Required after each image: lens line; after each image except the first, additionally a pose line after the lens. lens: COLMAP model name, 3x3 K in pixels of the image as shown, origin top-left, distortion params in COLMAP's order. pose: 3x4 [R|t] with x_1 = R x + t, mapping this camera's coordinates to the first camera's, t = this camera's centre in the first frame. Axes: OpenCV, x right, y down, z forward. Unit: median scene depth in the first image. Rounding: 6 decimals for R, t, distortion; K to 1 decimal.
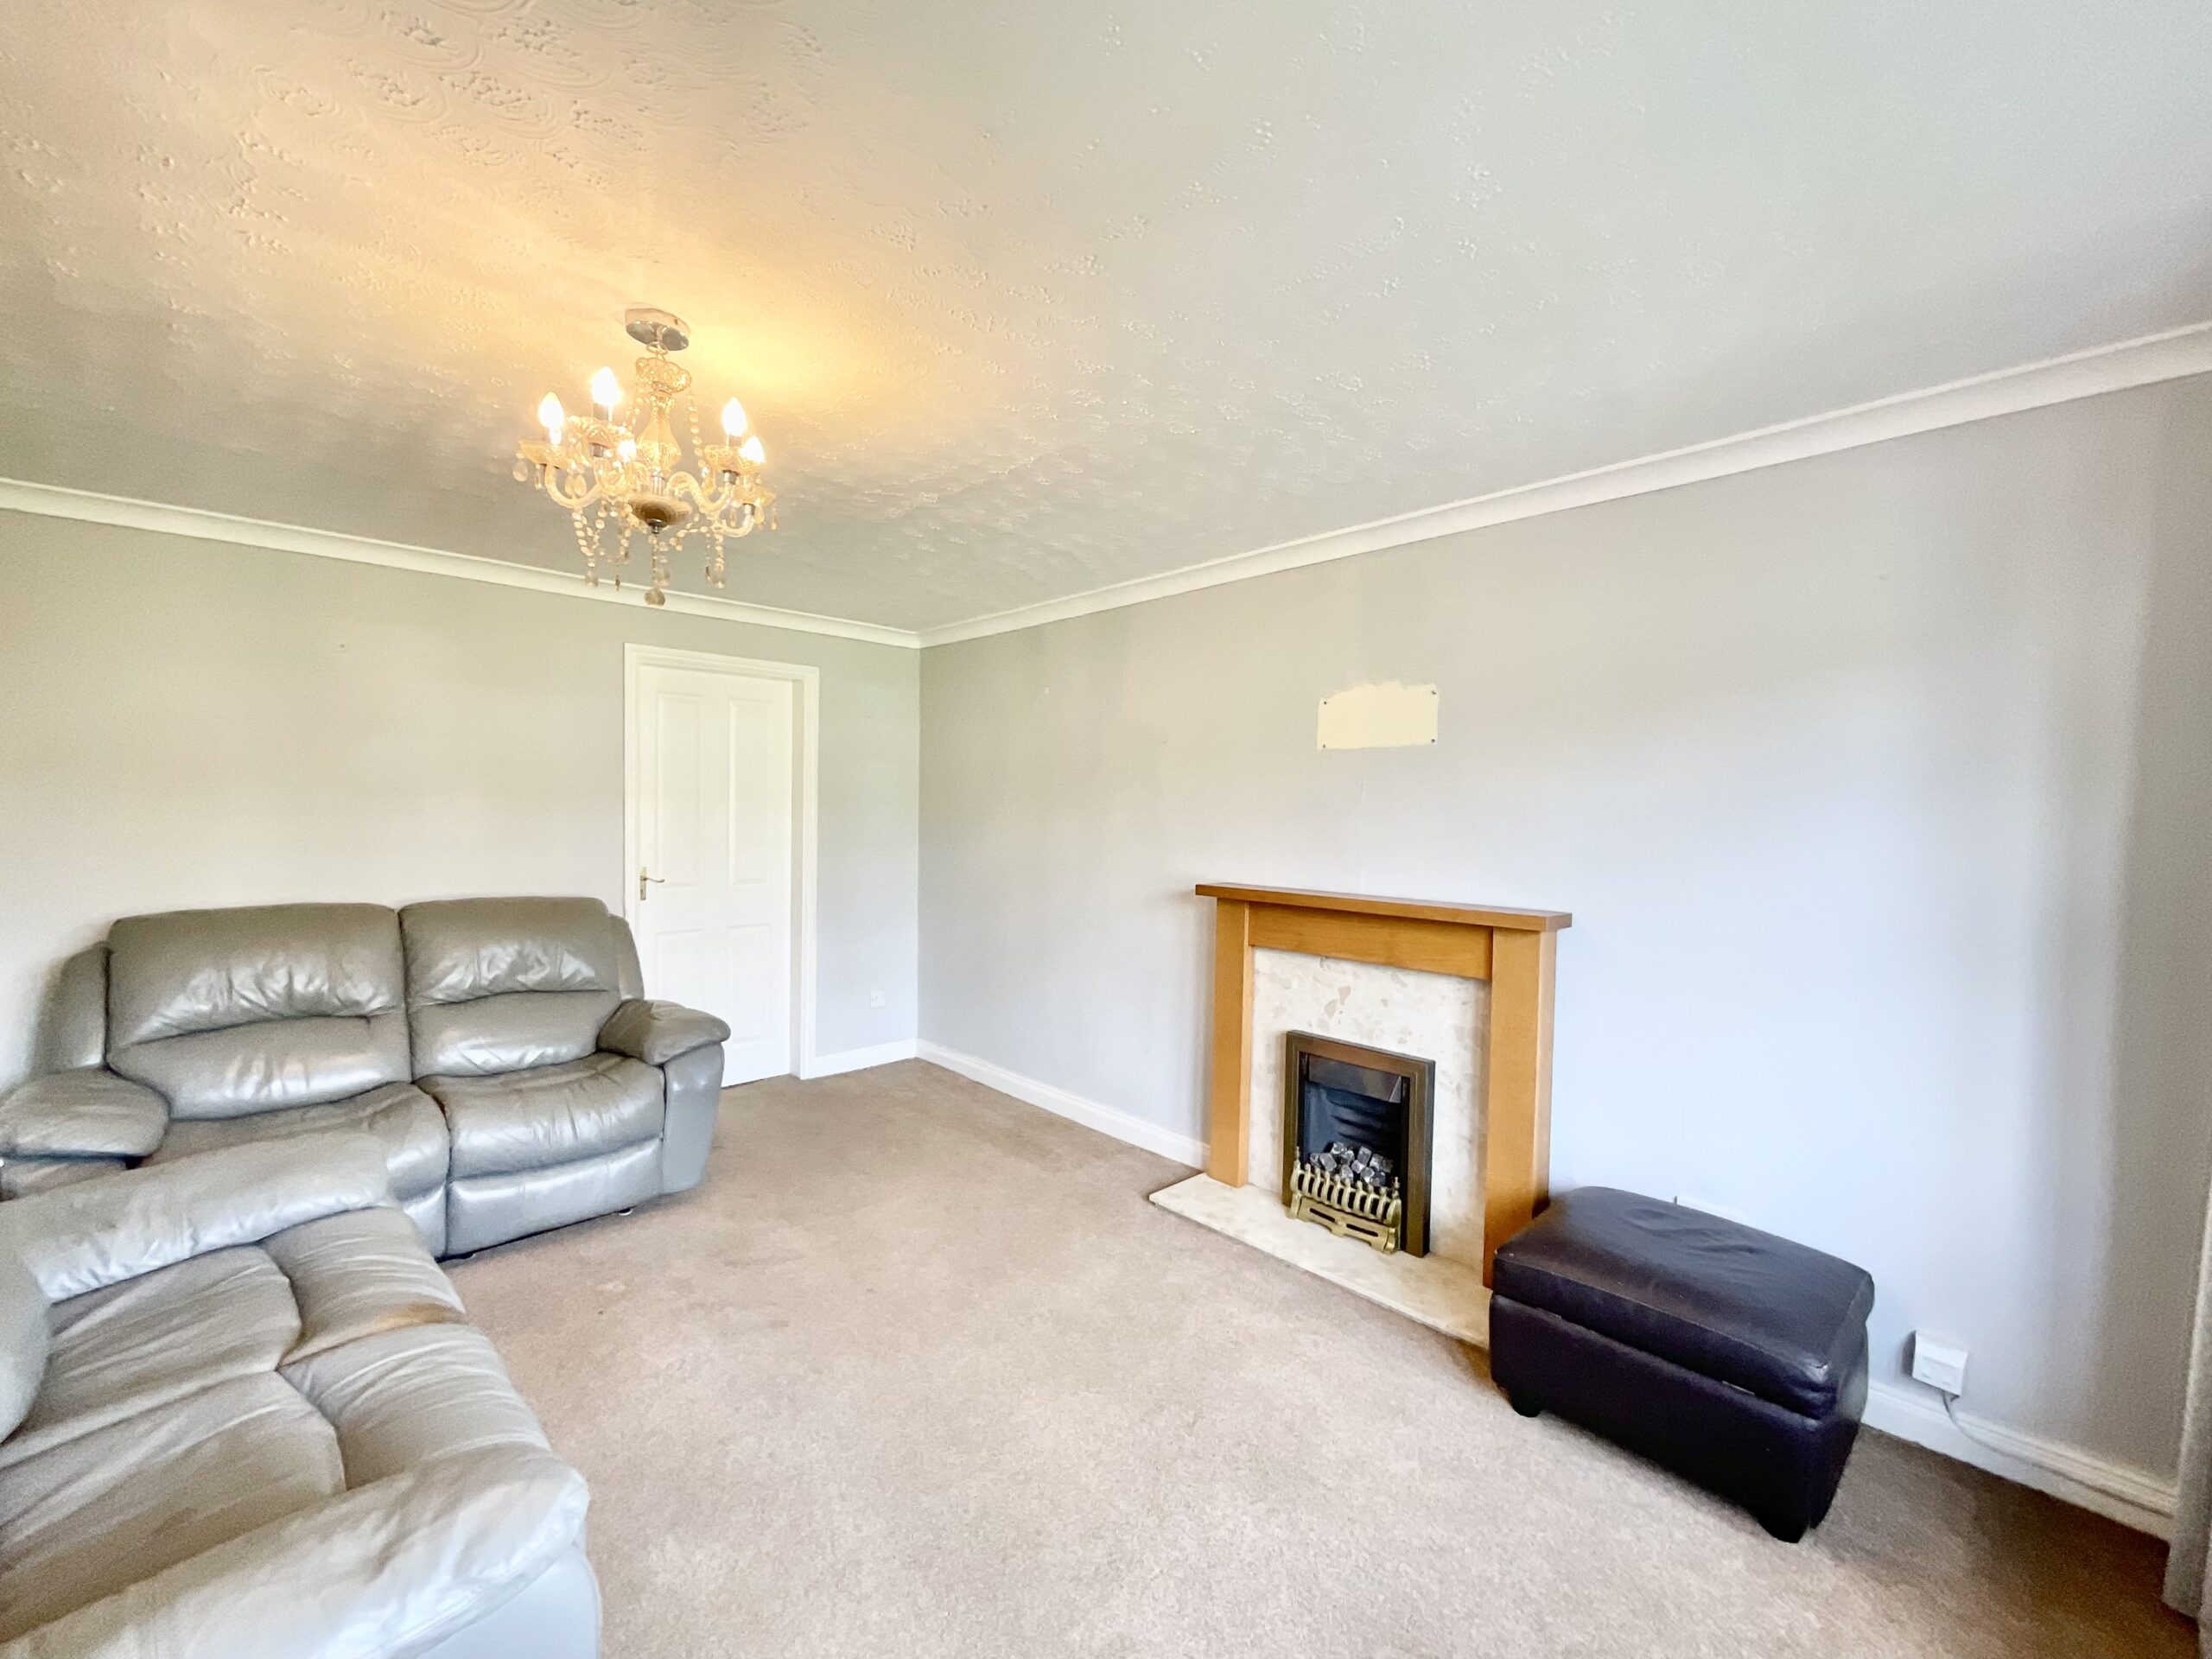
lens RADIAL K [[900.9, 0, 1106.0], [0, 900.9, 829.5], [0, 0, 1]] dist [-0.001392, 0.000084]
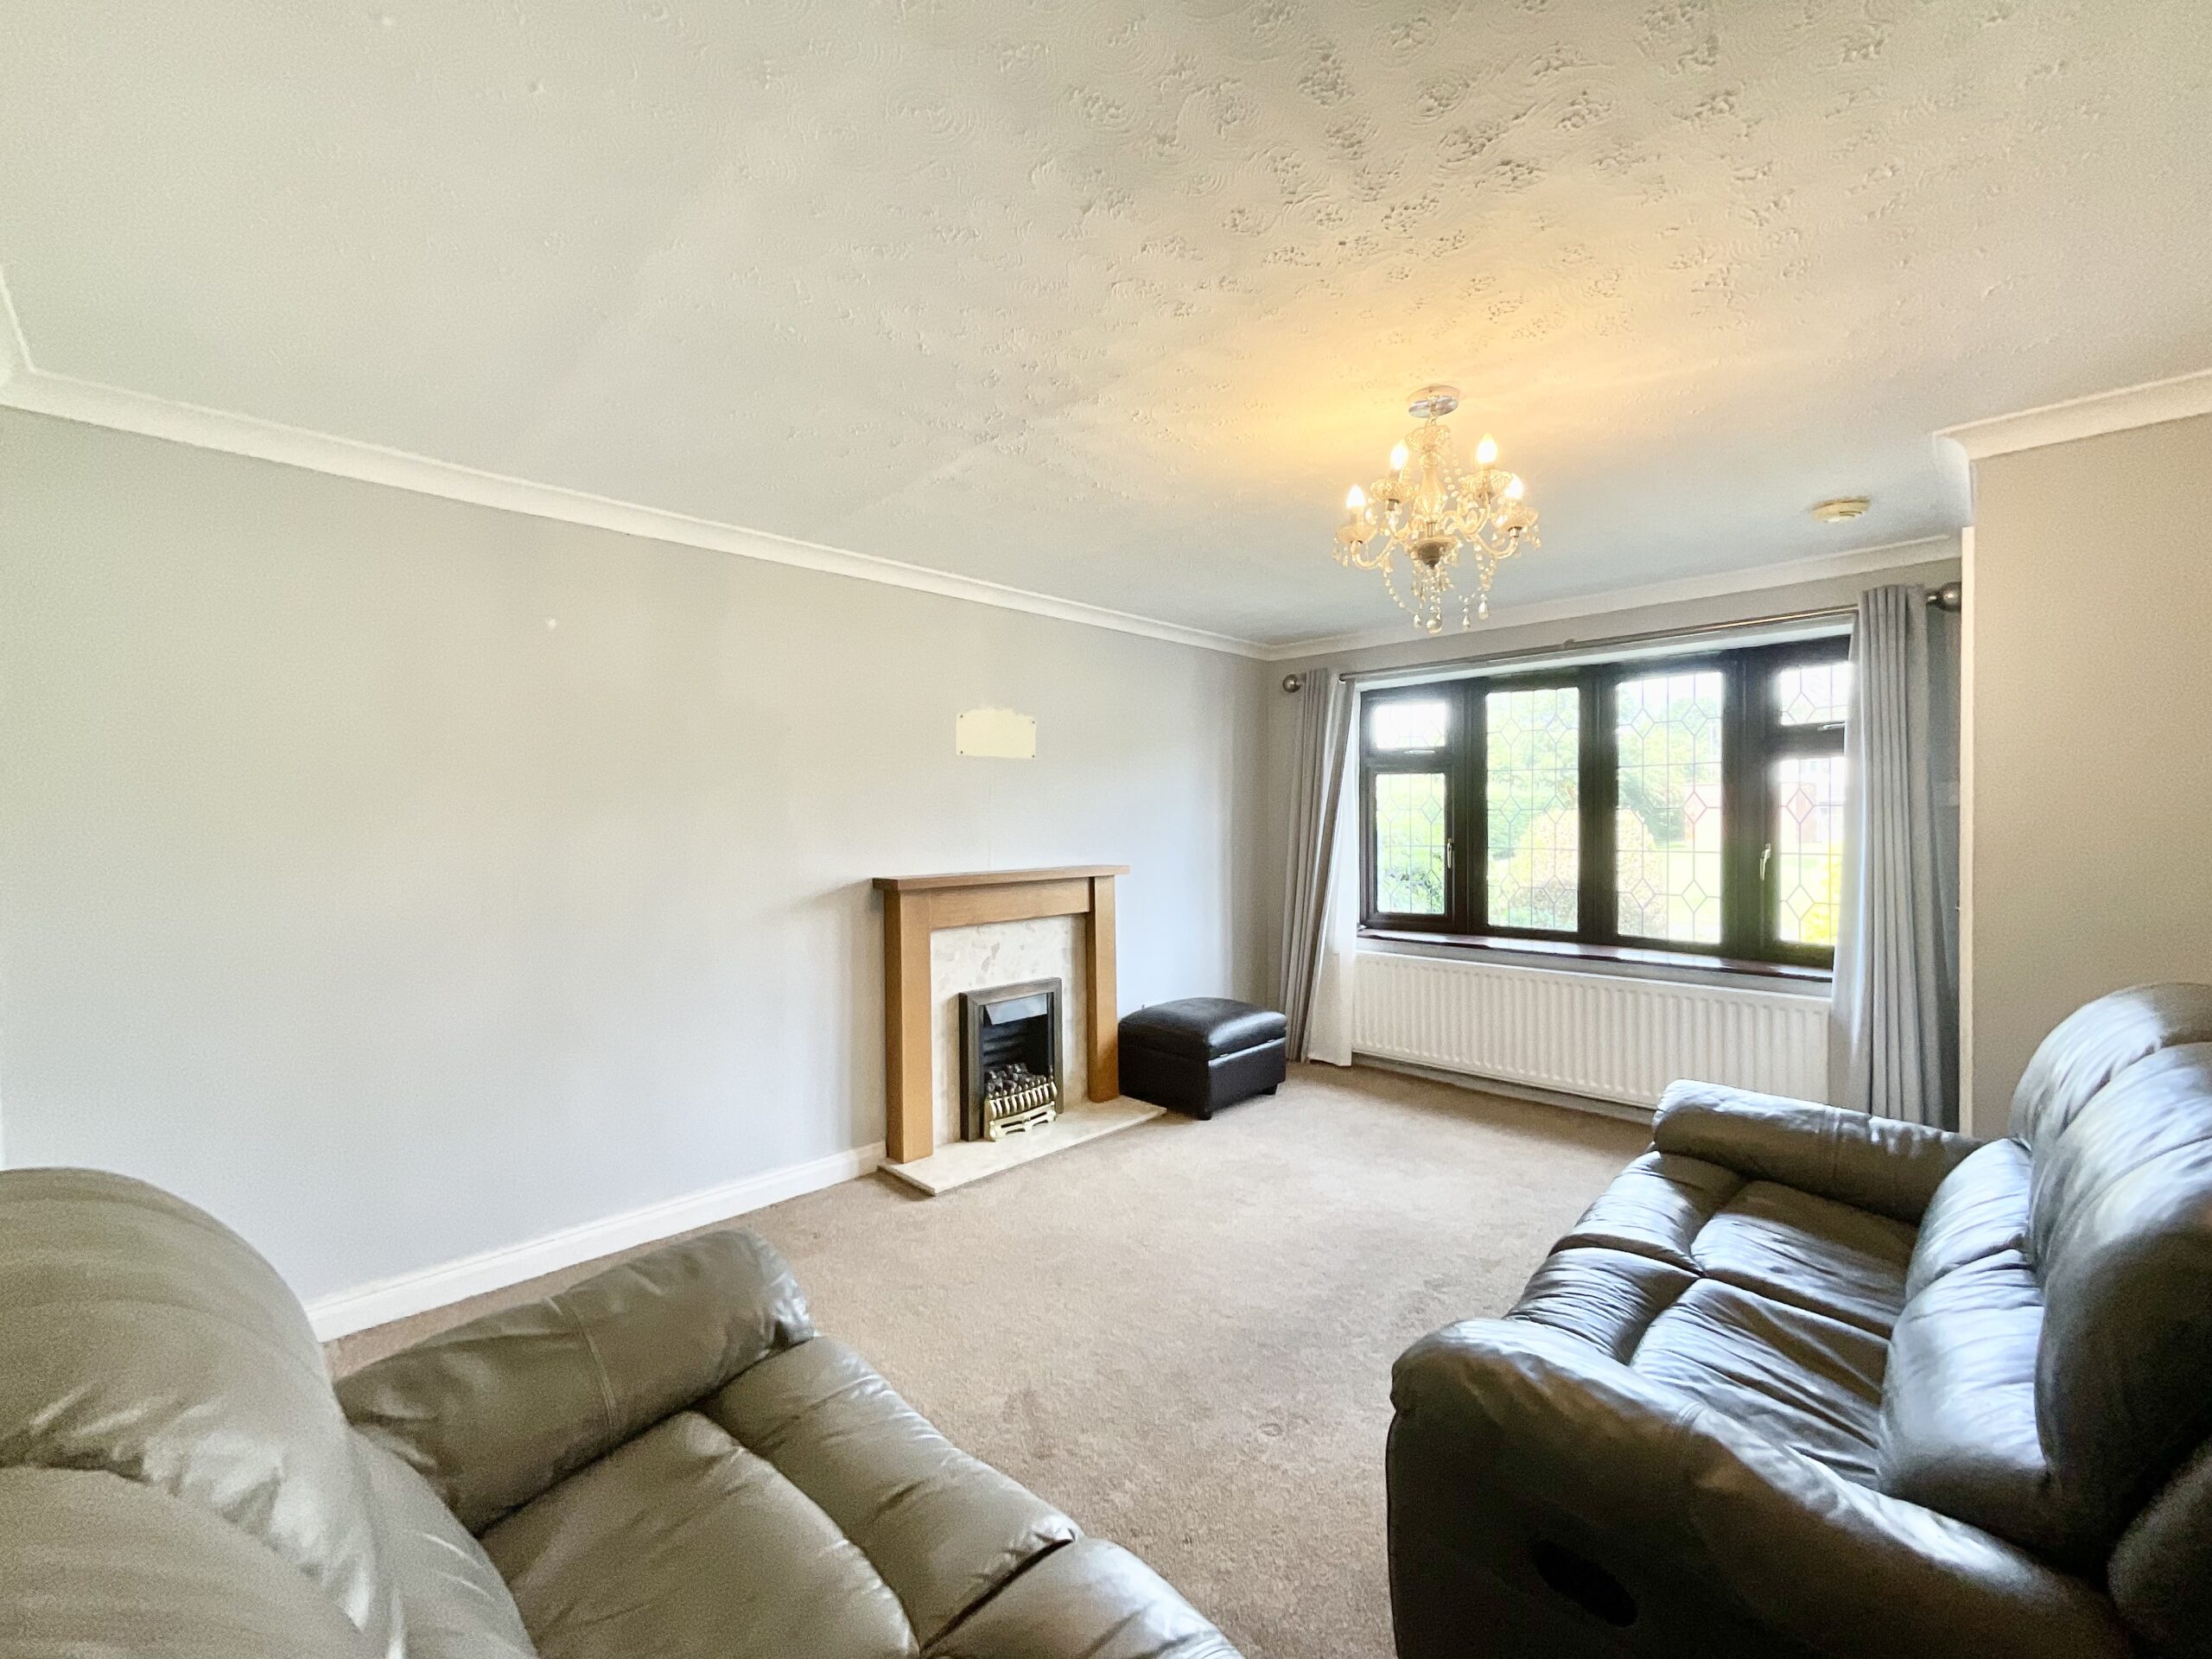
lens RADIAL K [[900.9, 0, 1106.0], [0, 900.9, 829.5], [0, 0, 1]] dist [-0.001392, 0.000084]
pose [[-0.015859, -0.026229, 0.999530, -1.049265], [0.029307, 0.999214, 0.026686, -0.017289], [-0.999445, 0.029716, -0.015078, 0.899542]]
